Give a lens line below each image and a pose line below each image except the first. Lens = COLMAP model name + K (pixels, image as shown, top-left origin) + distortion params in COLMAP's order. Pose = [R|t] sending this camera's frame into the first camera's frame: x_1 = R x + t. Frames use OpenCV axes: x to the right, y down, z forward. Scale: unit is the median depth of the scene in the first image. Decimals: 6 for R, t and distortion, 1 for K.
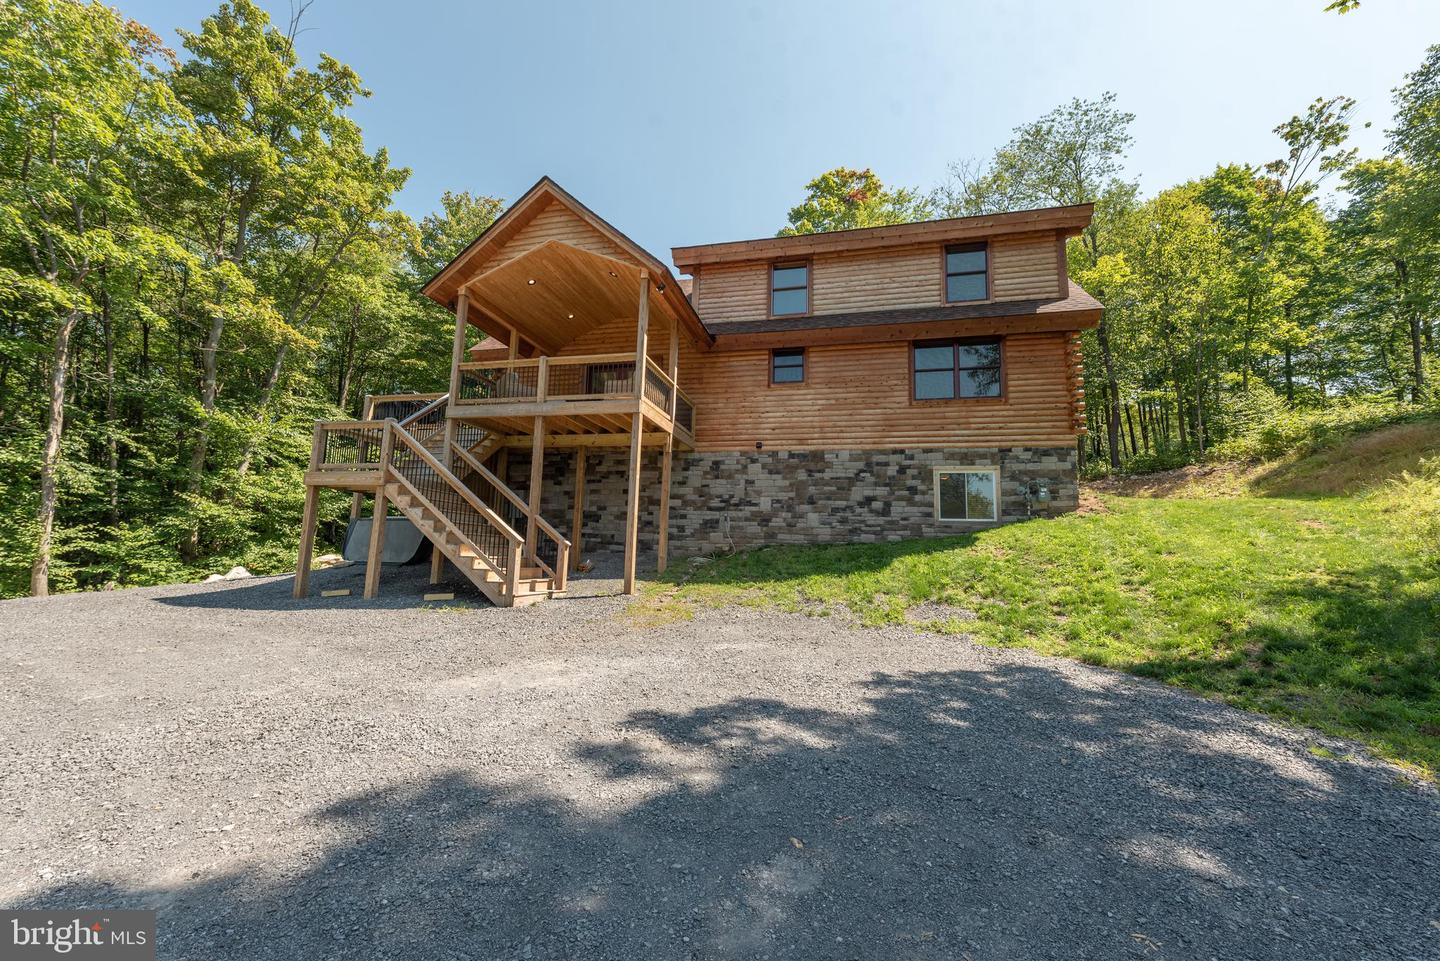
lens RADIAL K [[580.5, 0, 720.0], [0, 580.5, 480.5], [0, 0, 1]] dist [0.000801, 0.000034]
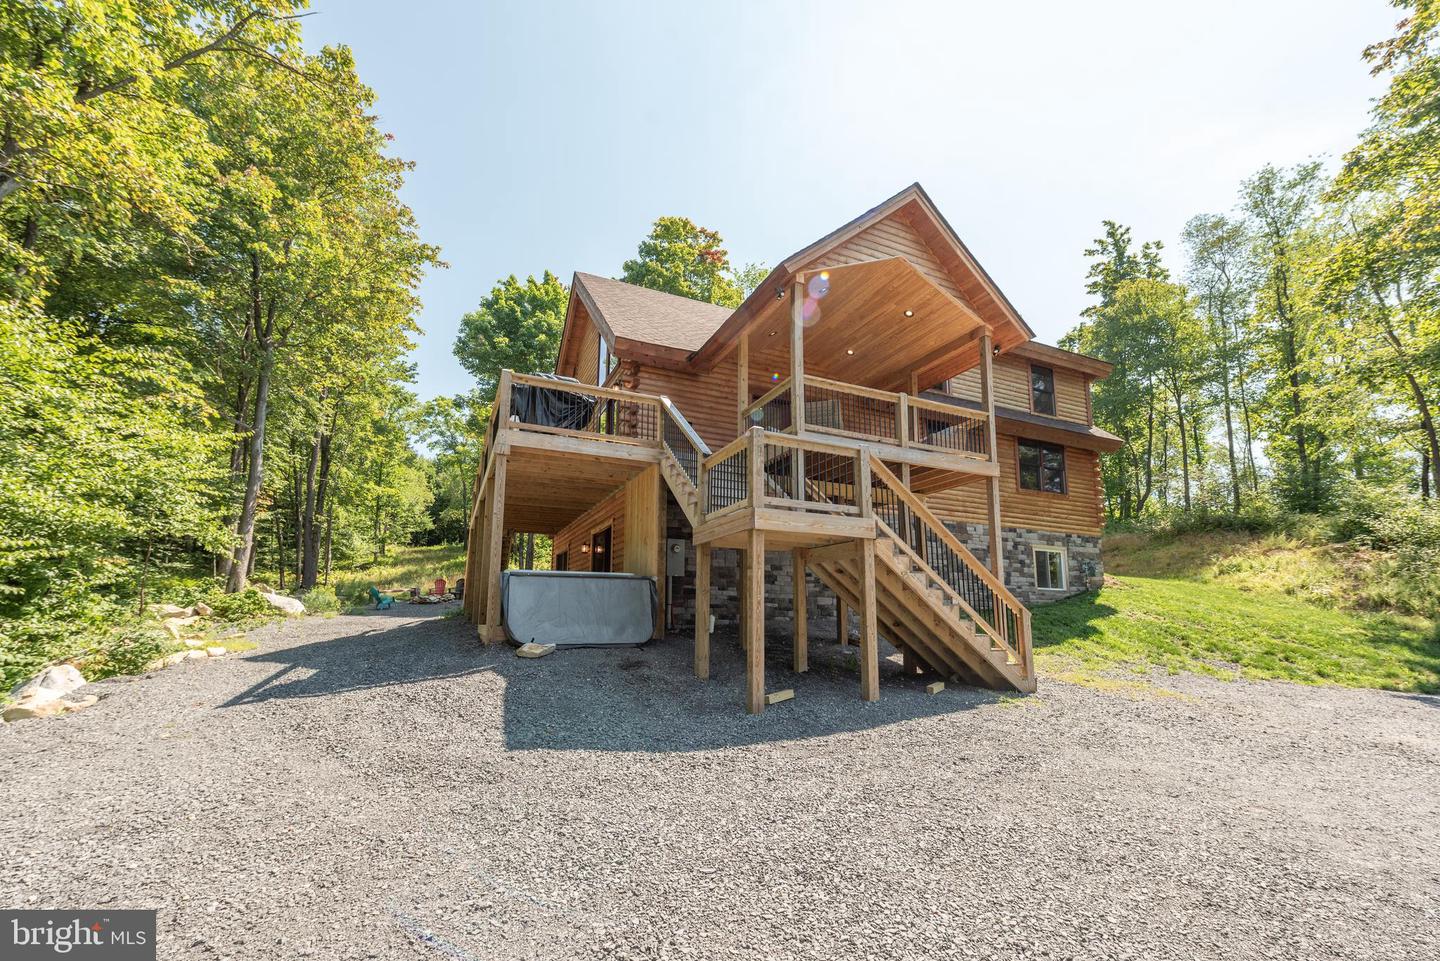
lens RADIAL K [[590.7, 0, 723.3], [0, 590.7, 537.7], [0, 0, 1]] dist [-0.000428, -0.000036]
pose [[0.776366, 0.062249, 0.627201, -0.941357], [-0.071654, 0.997376, -0.010293, 0.021436], [-0.626196, -0.036950, 0.778790, 0.444089]]
